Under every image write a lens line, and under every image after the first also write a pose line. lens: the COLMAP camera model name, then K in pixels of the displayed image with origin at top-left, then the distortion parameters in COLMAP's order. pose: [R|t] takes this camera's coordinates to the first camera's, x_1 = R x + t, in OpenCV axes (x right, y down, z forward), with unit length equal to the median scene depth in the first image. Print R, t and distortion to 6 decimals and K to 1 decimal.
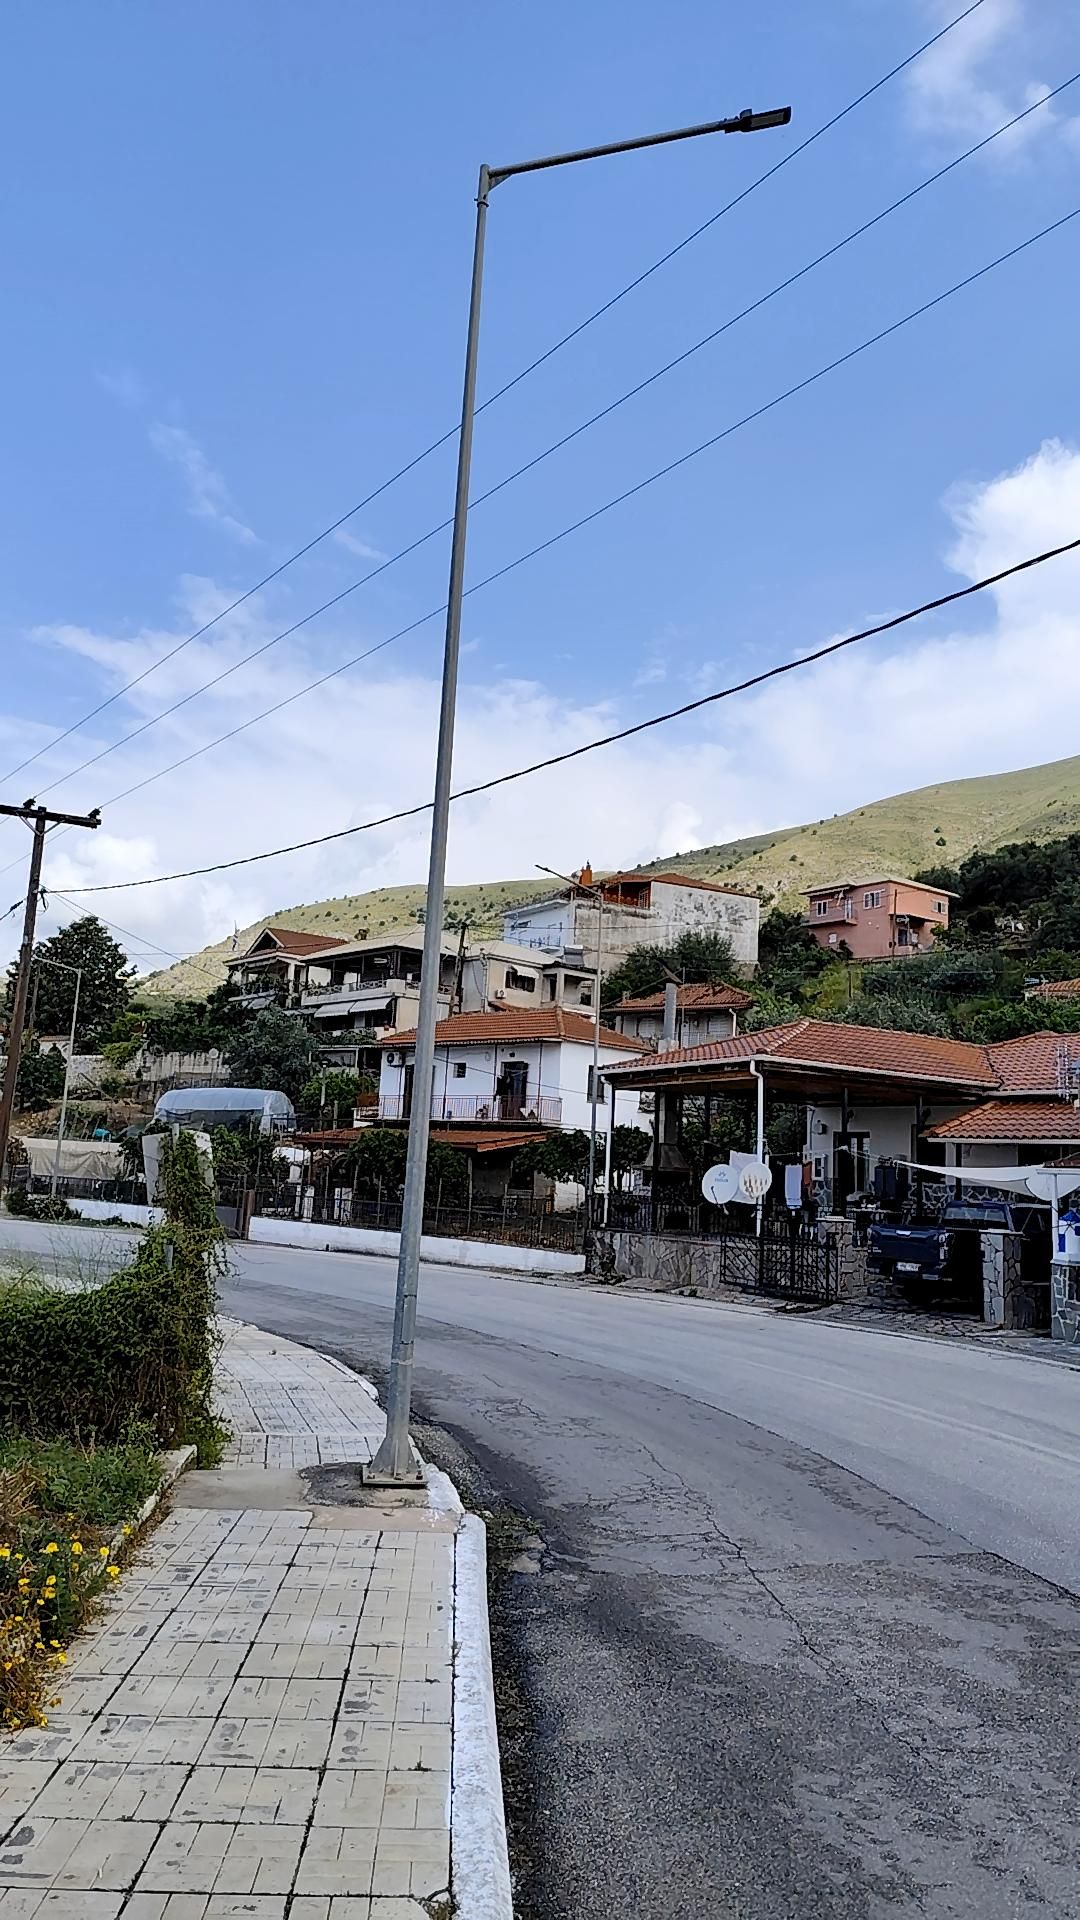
lens RADIAL K [[1308.8, 0, 581.4], [0, 1308.8, 957.3], [0, 0, 1]] dist [0.089508, -0.000825]
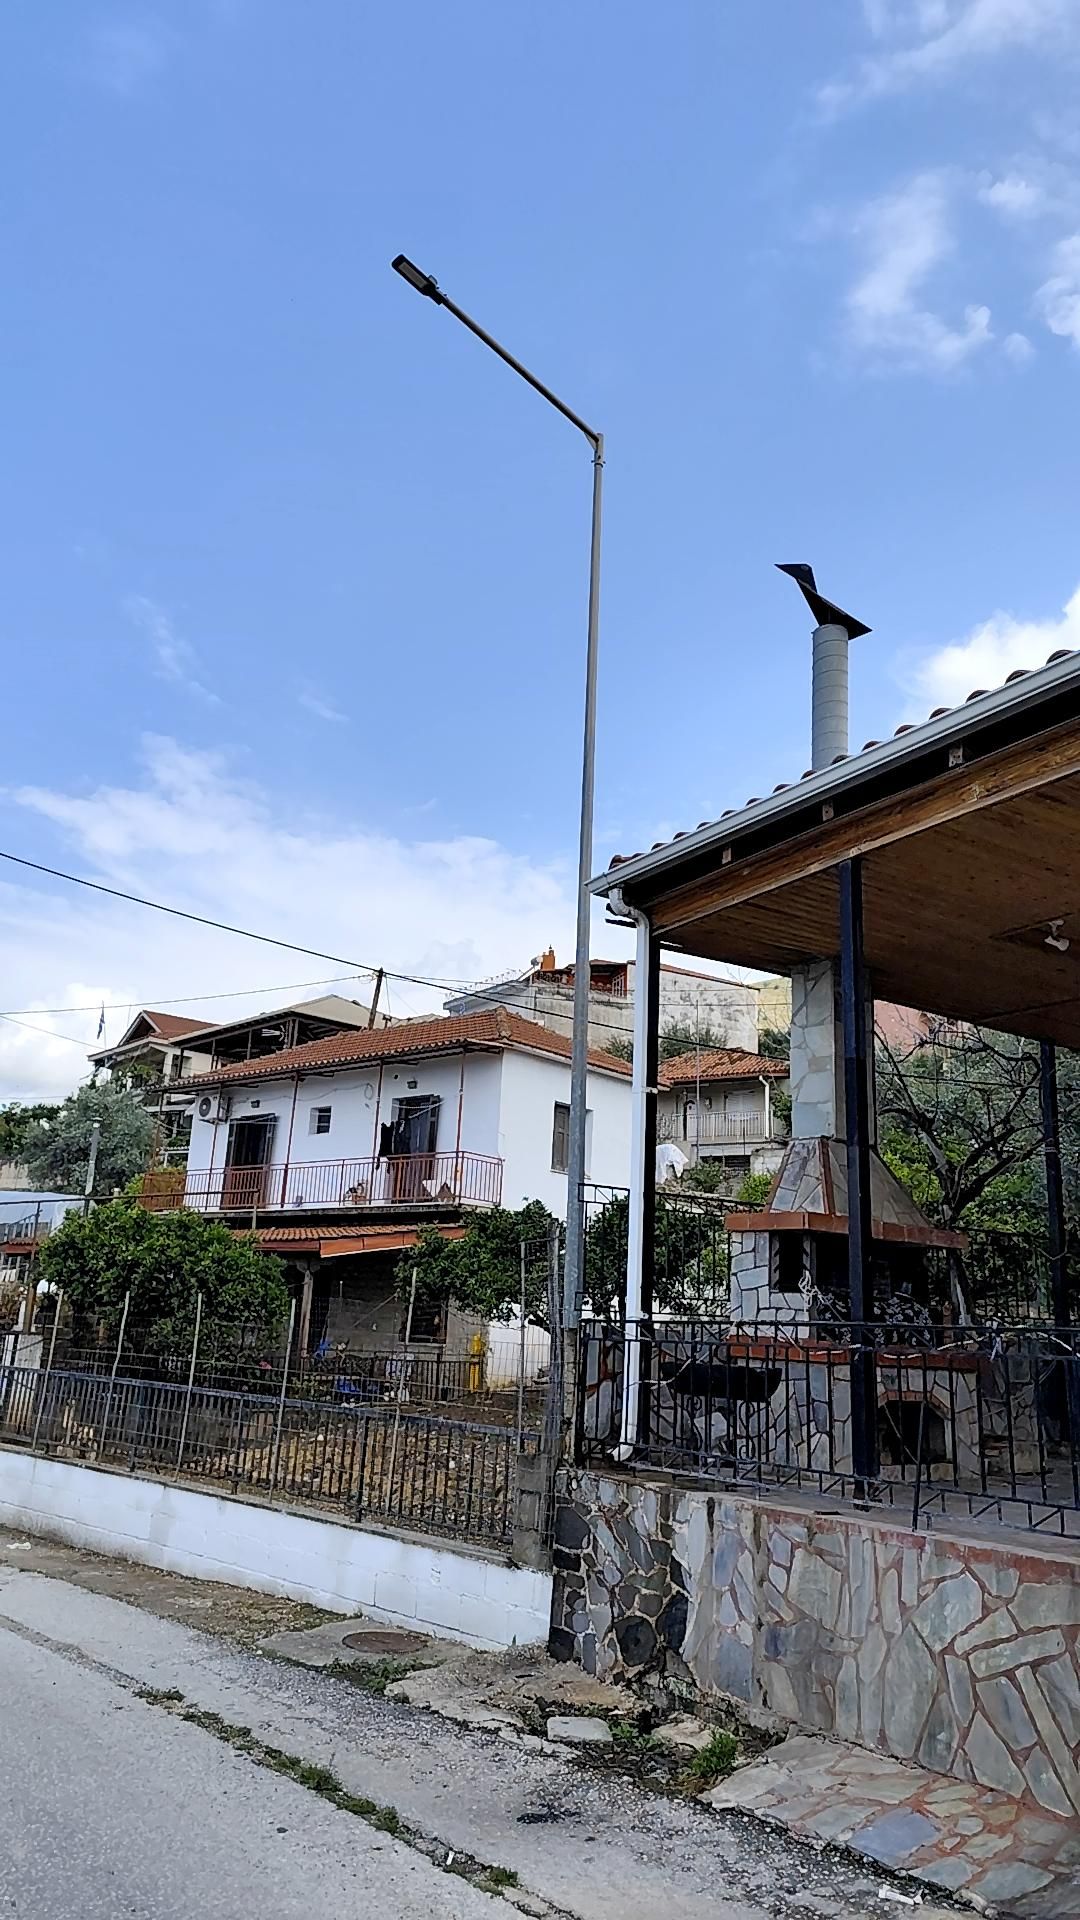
lens RADIAL K [[1310.9, 0, 545.7], [0, 1310.9, 1010.0], [0, 0, 1]] dist [0.212790, -0.000271]
pose [[0.999991, 0.003568, 0.002461, 0.000359], [-0.003359, 0.996773, -0.080204, 0.048604], [-0.002739, 0.080195, 0.996775, 0.254145]]
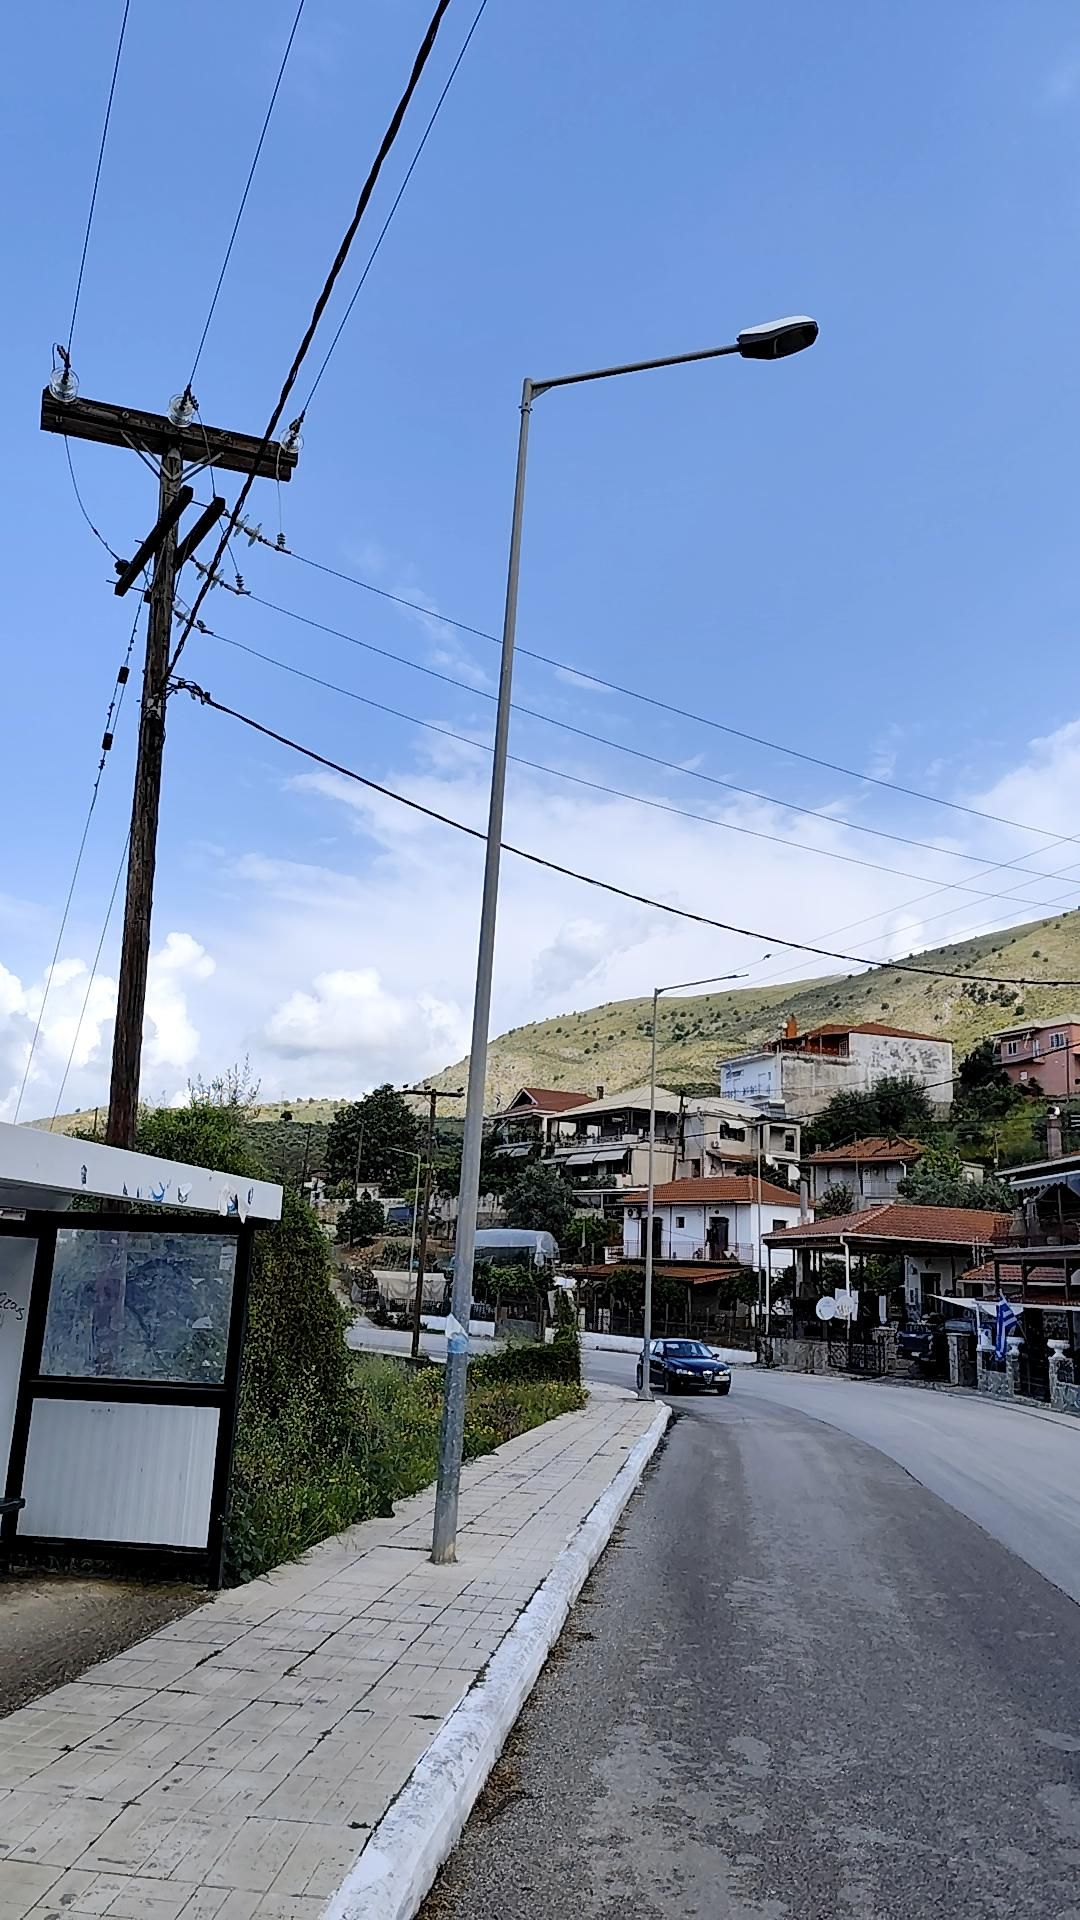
lens RADIAL K [[1325.4, 0, 532.8], [0, 1325.4, 958.5], [0, 0, 1]] dist [0.037417, -0.047921]
pose [[0.977391, -0.052122, -0.204913, 0.033393], [0.035286, 0.995758, -0.084975, -0.045570], [0.208473, 0.075823, 0.975085, -0.248227]]
